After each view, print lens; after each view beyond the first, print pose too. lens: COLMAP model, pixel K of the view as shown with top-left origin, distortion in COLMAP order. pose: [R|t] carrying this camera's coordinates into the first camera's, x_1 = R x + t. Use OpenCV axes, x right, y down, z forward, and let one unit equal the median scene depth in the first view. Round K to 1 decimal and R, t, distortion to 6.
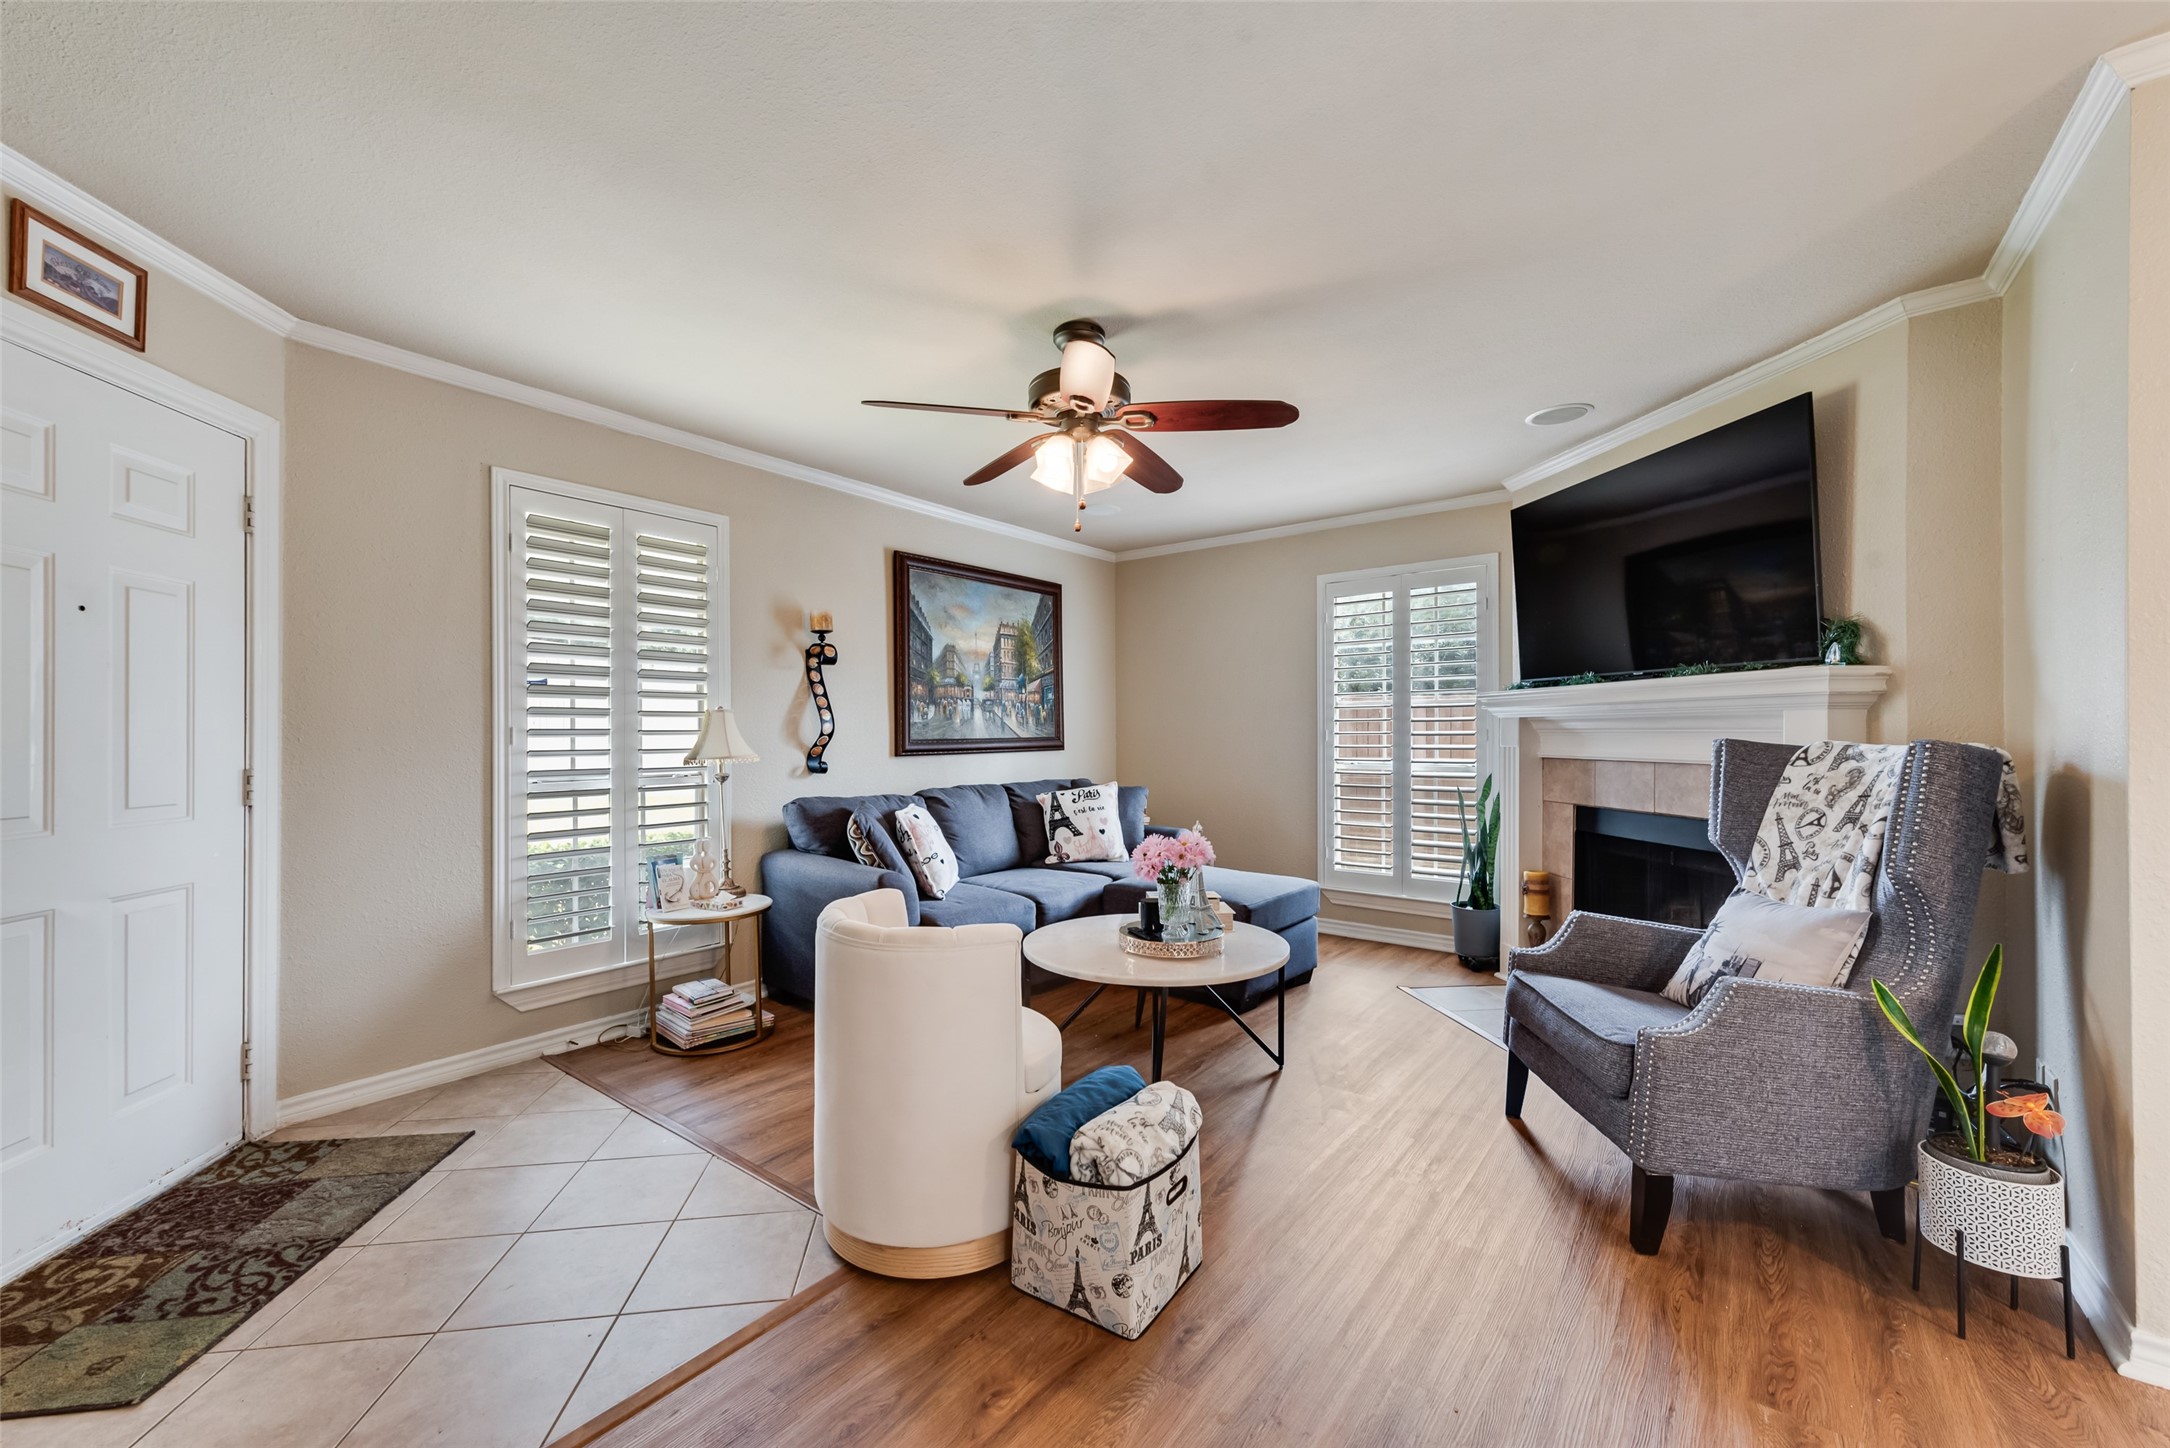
lens RADIAL K [[883.7, 0, 1085.0], [0, 883.7, 724.0], [0, 0, 1]] dist [0.097811, -0.000082]
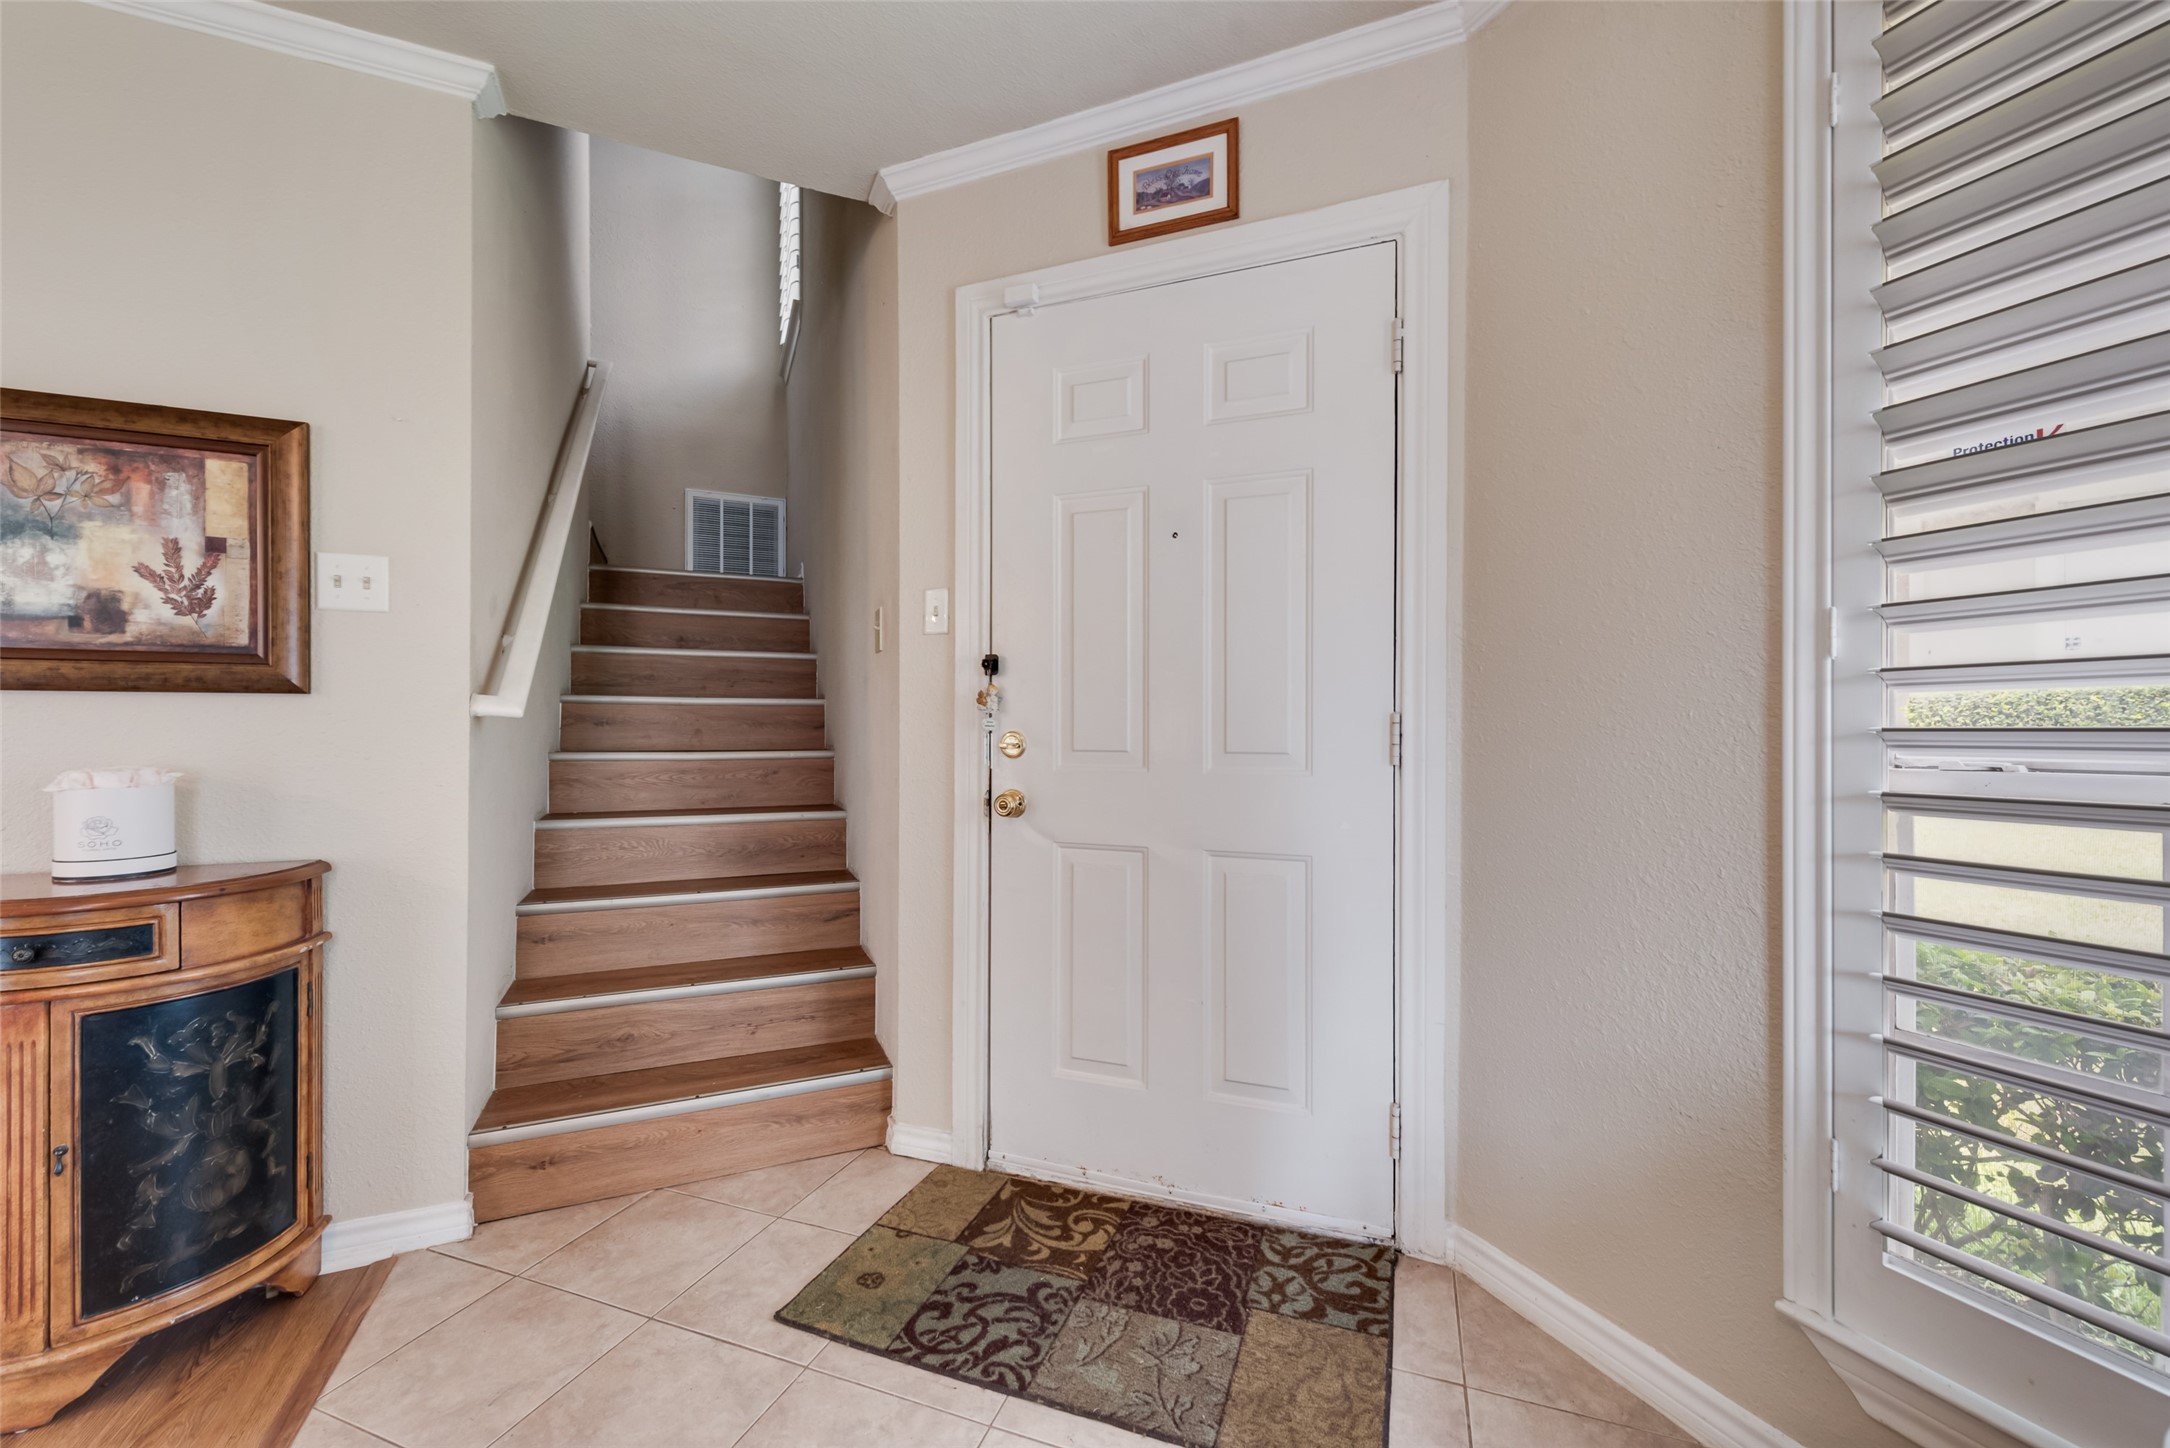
lens RADIAL K [[840.2, 0, 1087.7], [0, 840.2, 732.1], [0, 0, 1]] dist [0.003912, -0.000281]
pose [[-0.473795, 0.003142, -0.880630, -0.225678], [0.008043, 0.999967, -0.000759, 0.059079], [0.880599, -0.007442, -0.473805, 1.084327]]
